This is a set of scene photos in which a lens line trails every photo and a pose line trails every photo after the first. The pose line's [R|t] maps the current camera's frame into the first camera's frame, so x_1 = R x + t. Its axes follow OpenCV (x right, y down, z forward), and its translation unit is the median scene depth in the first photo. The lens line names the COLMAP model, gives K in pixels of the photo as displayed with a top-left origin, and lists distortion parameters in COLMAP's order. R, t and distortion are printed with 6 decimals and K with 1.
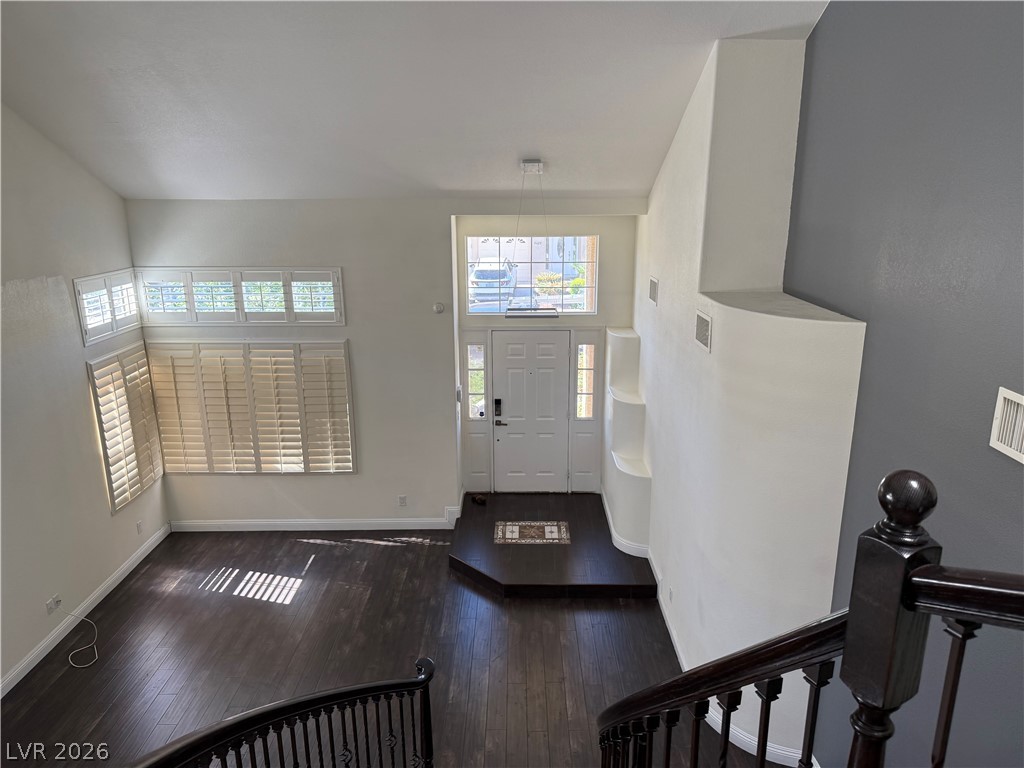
lens RADIAL K [[725.7, 0, 512.0], [0, 725.7, 388.5], [0, 0, 1]] dist [0.061341, -0.075181]
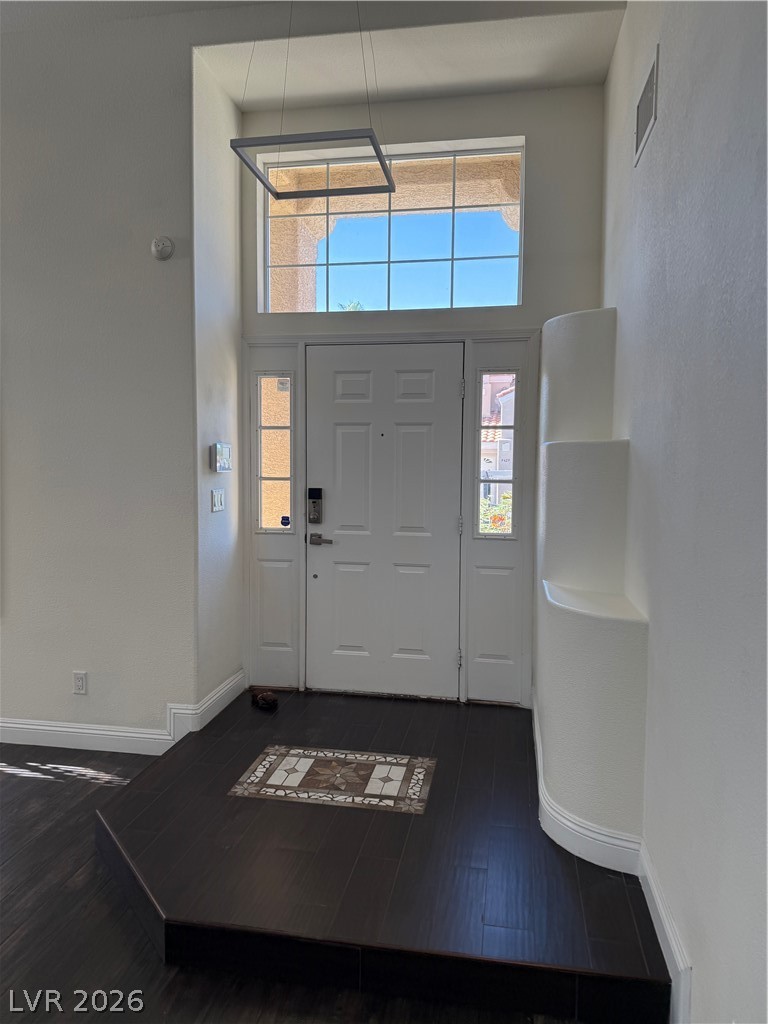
lens RADIAL K [[717.8, 0, 384.4], [0, 717.8, 511.5], [0, 0, 1]] dist [0.057330, -0.168299]
pose [[0.987498, 0.026549, -0.155377, 0.104154], [-0.055770, 0.980803, -0.186857, 0.120395], [0.147434, 0.193186, 0.970022, 0.556504]]
